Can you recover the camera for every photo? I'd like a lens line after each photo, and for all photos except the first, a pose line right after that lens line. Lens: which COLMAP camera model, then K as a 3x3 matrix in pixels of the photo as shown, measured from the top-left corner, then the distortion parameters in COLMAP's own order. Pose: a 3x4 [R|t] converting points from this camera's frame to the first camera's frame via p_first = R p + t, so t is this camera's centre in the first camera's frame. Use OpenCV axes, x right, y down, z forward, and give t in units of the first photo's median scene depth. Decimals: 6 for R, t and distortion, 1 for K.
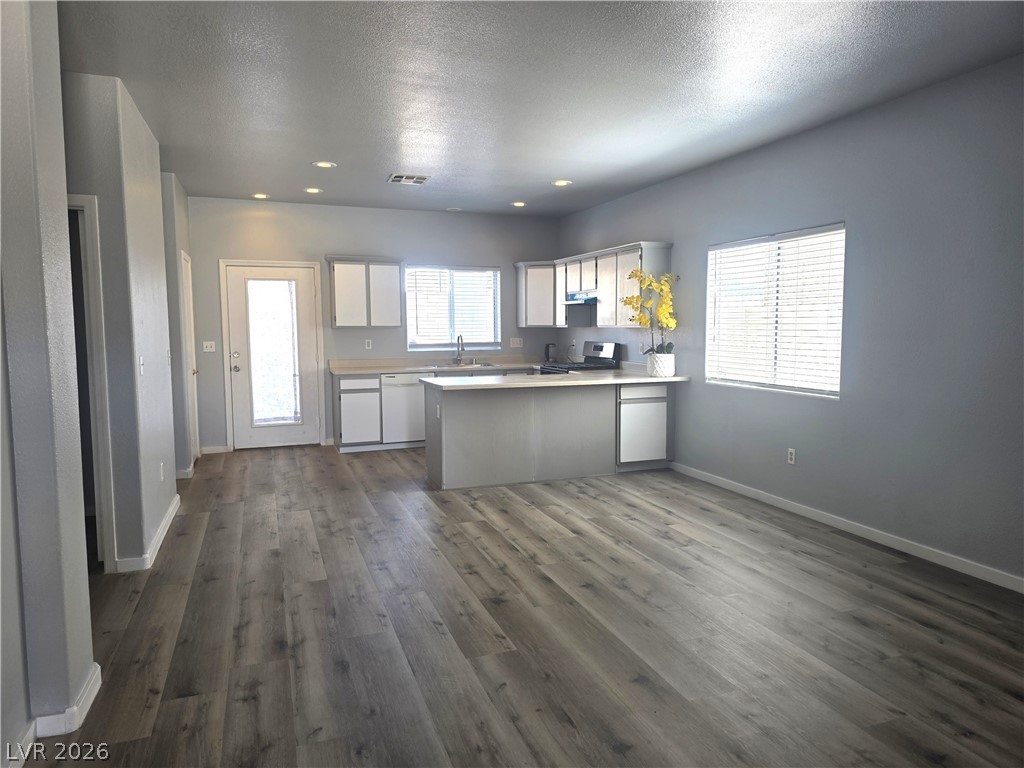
lens RADIAL K [[687.6, 0, 523.4], [0, 687.6, 382.9], [0, 0, 1]] dist [0.066208, -0.056233]
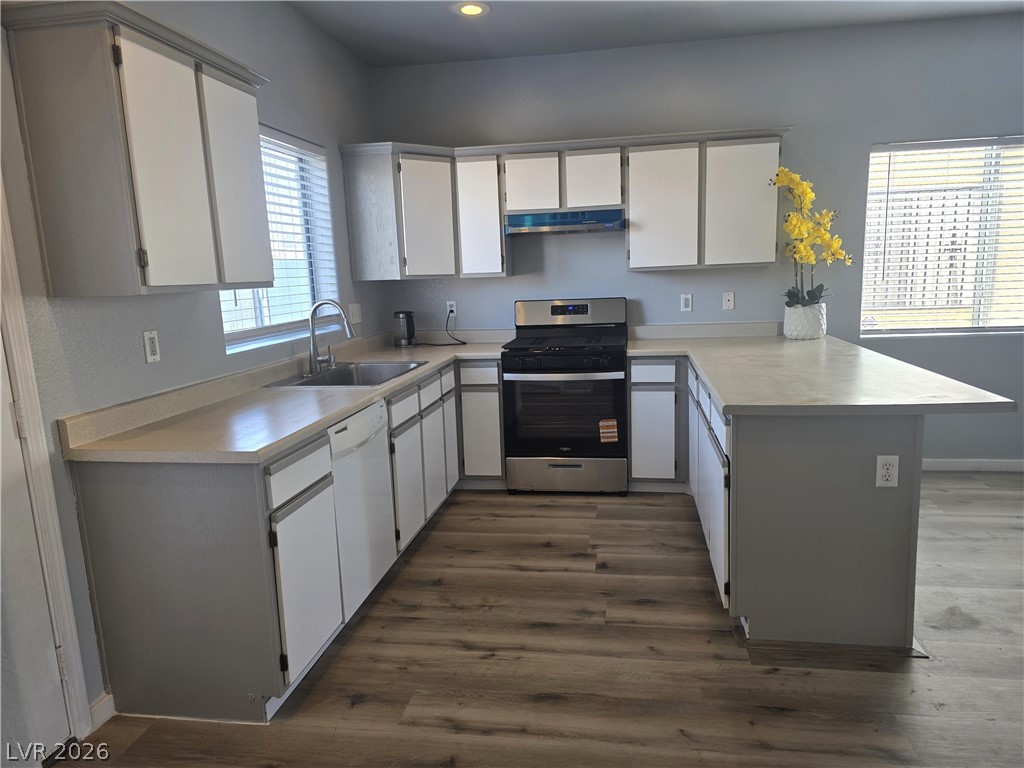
lens RADIAL K [[687.6, 0, 526.4], [0, 687.6, 394.0], [0, 0, 1]] dist [0.066208, -0.056233]
pose [[0.491712, -0.167805, 0.854436, -0.641941], [0.109150, 0.985394, 0.130711, -0.090150], [-0.863890, 0.028989, 0.502846, 1.094557]]
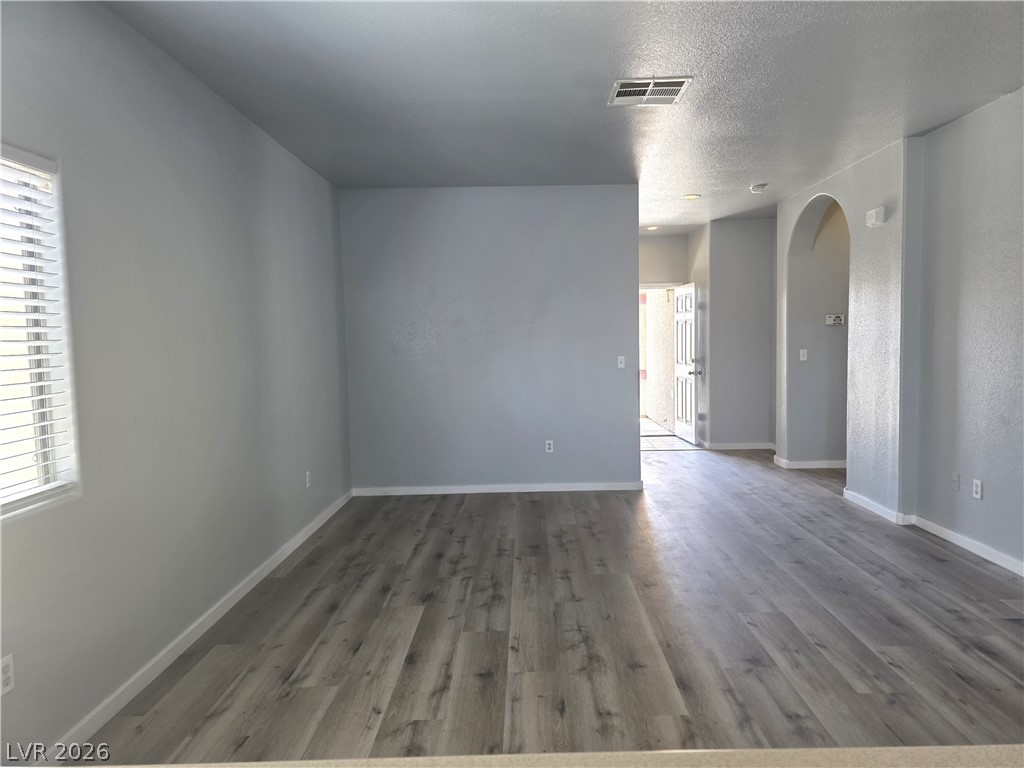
lens RADIAL K [[687.6, 0, 530.6], [0, 687.6, 384.1], [0, 0, 1]] dist [0.066208, -0.056233]
pose [[-0.937080, 0.000395, 0.349115, -0.052813], [0.055345, 0.987522, 0.147436, -0.108926], [-0.344700, 0.157481, -0.925409, 1.233800]]
